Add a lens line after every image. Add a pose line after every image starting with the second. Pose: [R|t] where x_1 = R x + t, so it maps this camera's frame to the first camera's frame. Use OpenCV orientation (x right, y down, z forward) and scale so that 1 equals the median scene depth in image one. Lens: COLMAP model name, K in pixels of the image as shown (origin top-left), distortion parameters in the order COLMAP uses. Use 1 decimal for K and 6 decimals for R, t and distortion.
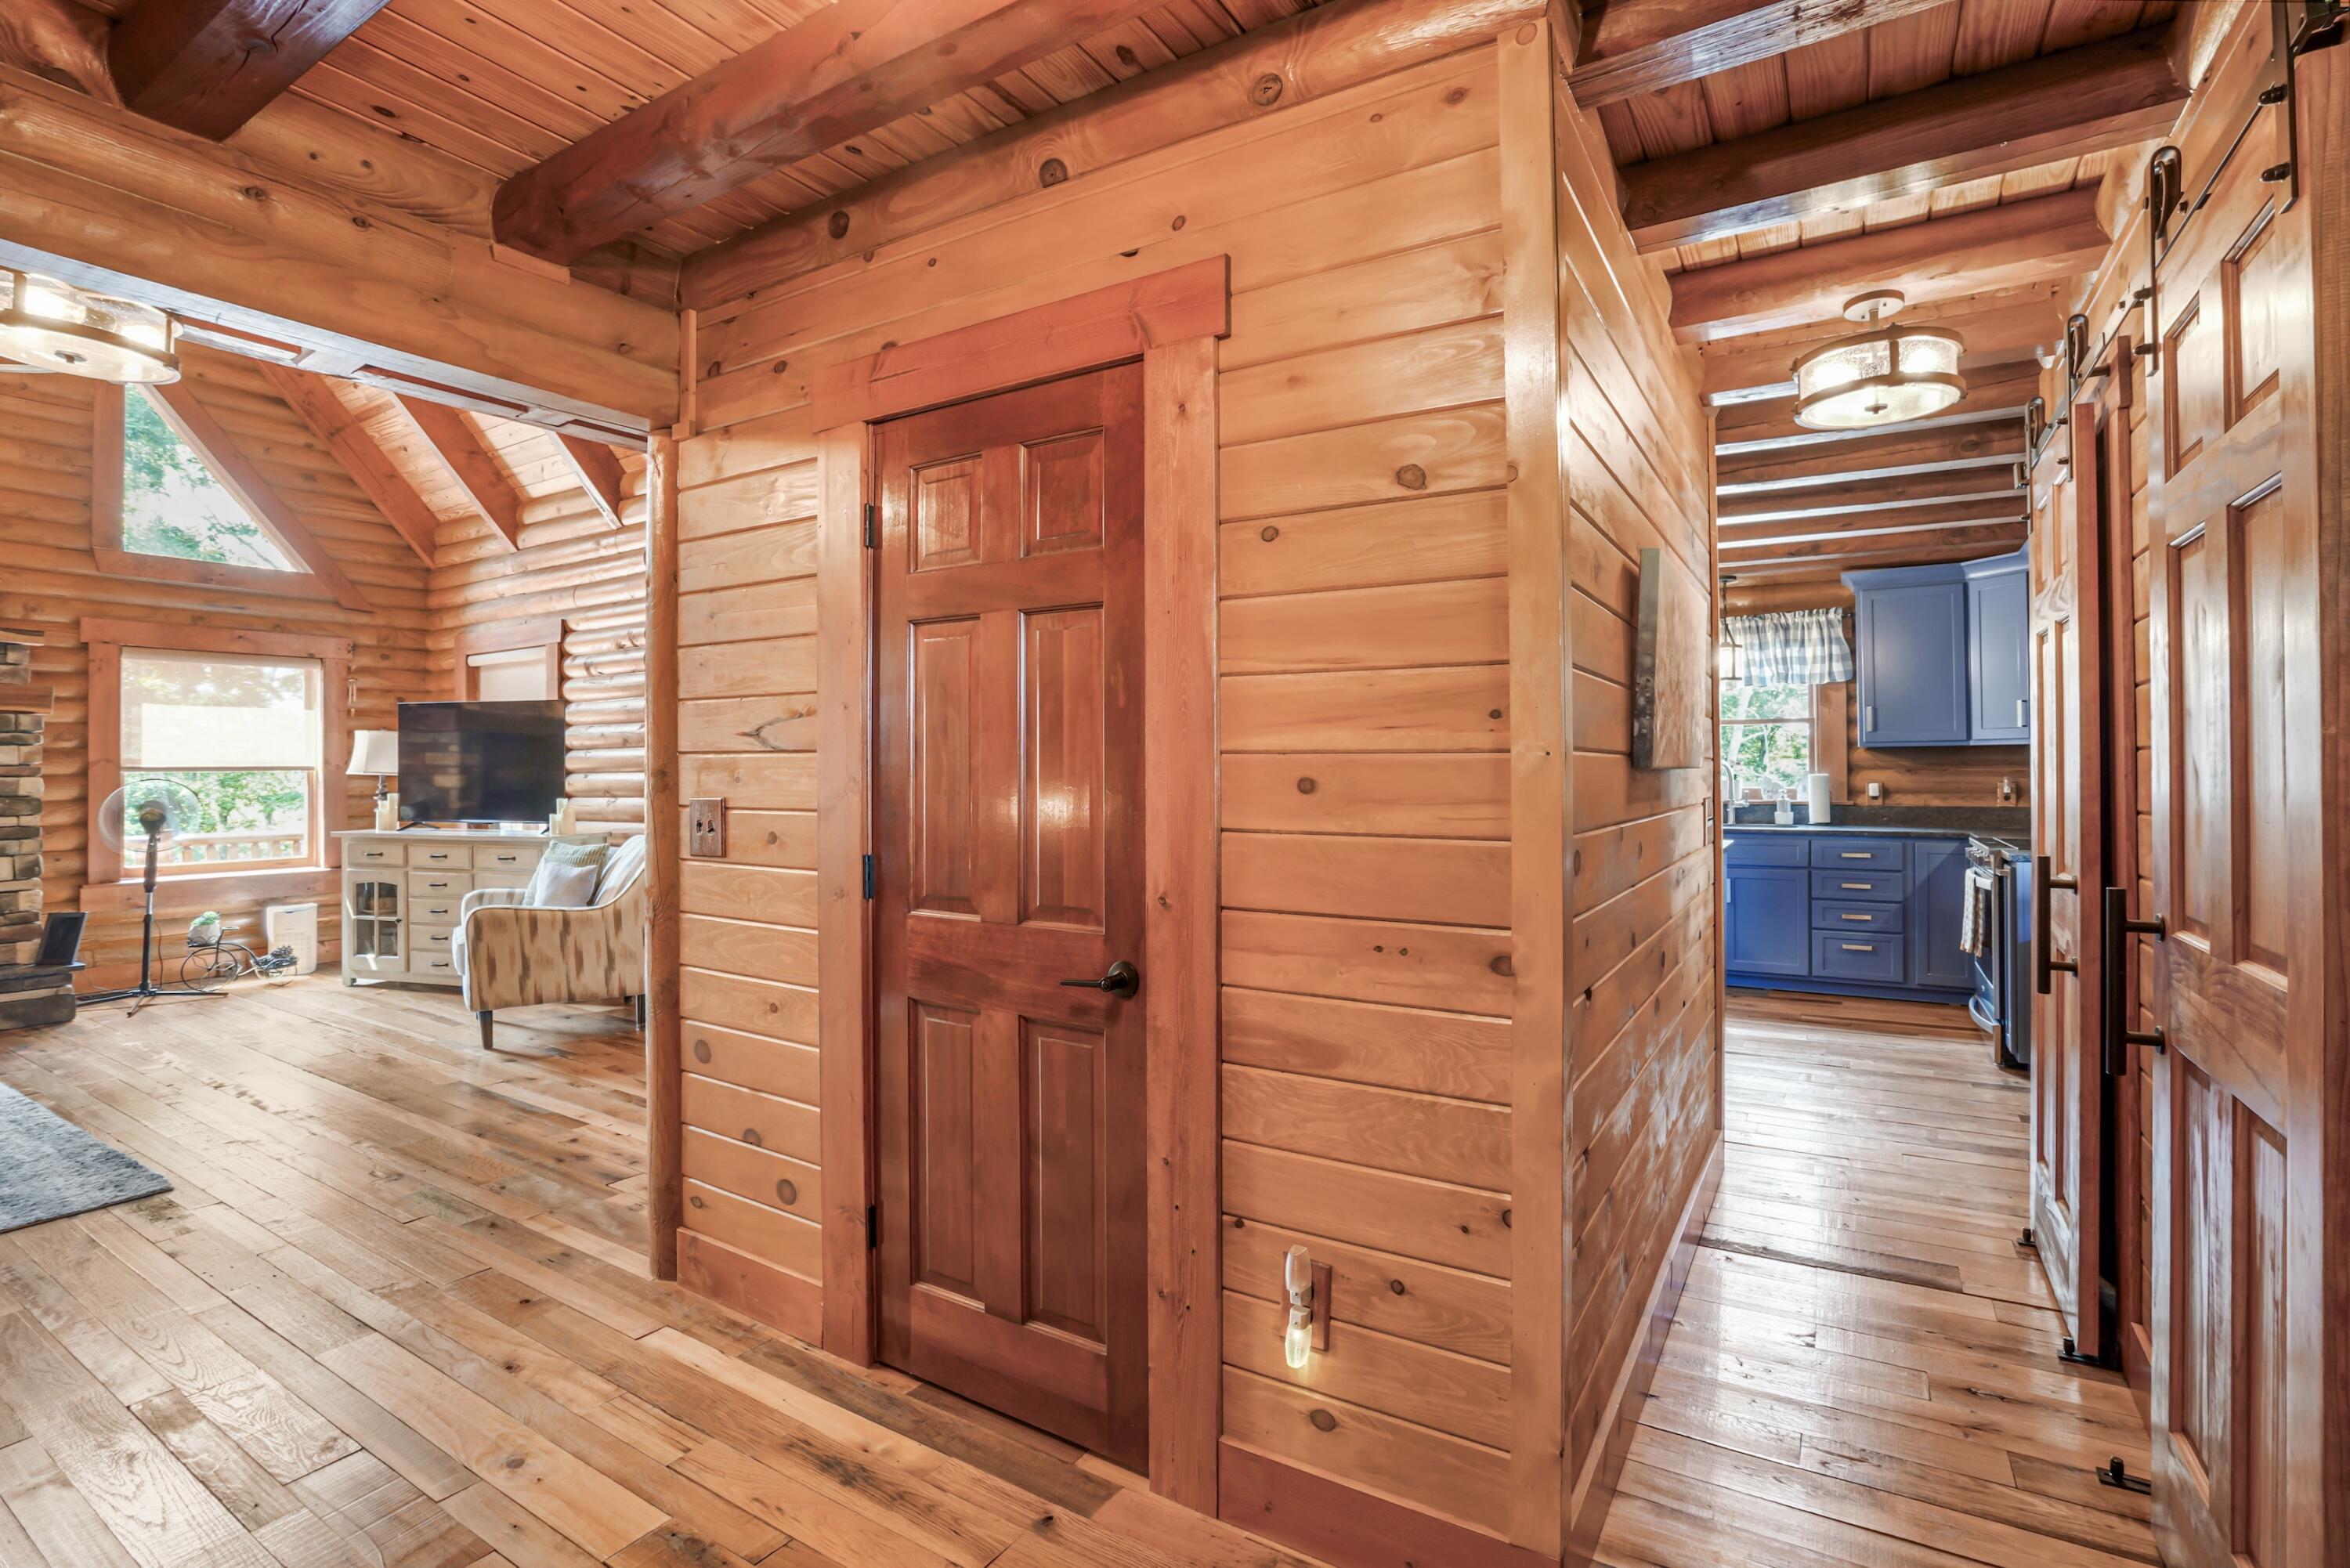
lens RADIAL K [[1073.4, 0, 1169.6], [0, 1073.4, 745.5], [0, 0, 1]] dist [-0.001245, -0.000044]
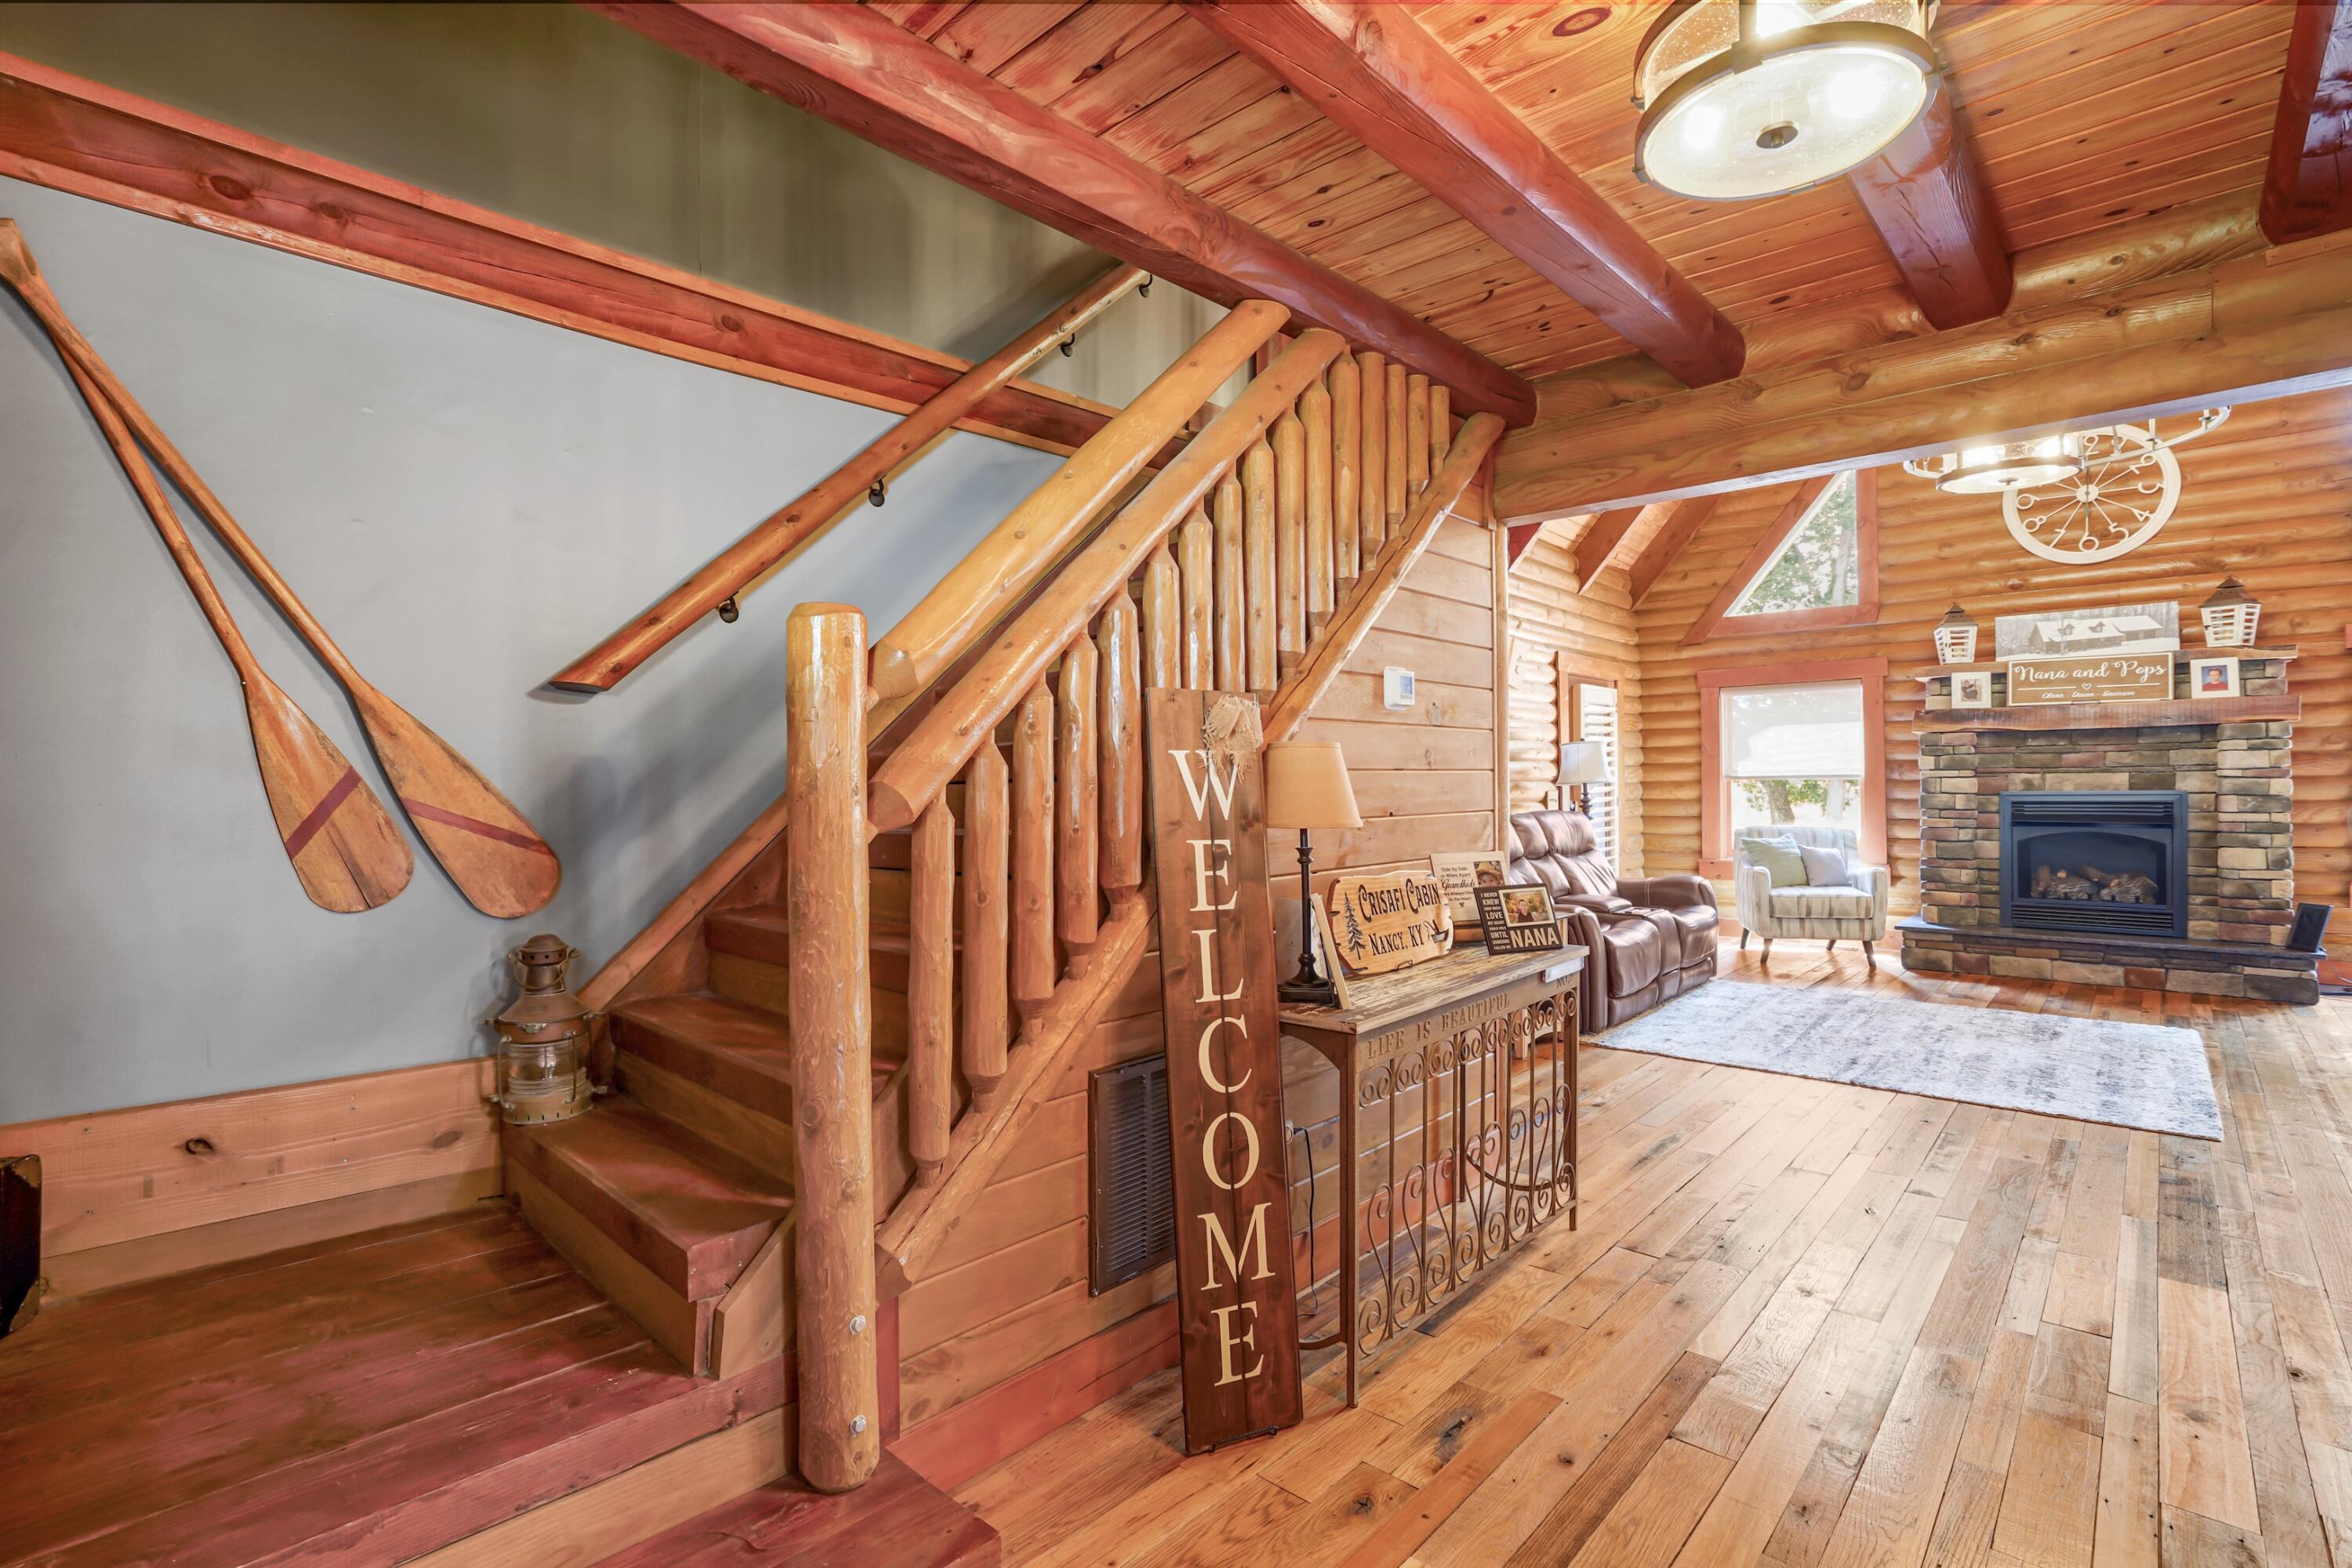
lens RADIAL K [[1074.4, 0, 1170.6], [0, 1074.4, 745.5], [0, 0, 1]] dist [-0.001245, -0.000044]
pose [[-0.186932, -0.025424, -0.982044, 0.249027], [0.027731, 0.999130, -0.031145, -0.001806], [0.981981, -0.033055, -0.186064, 0.079423]]
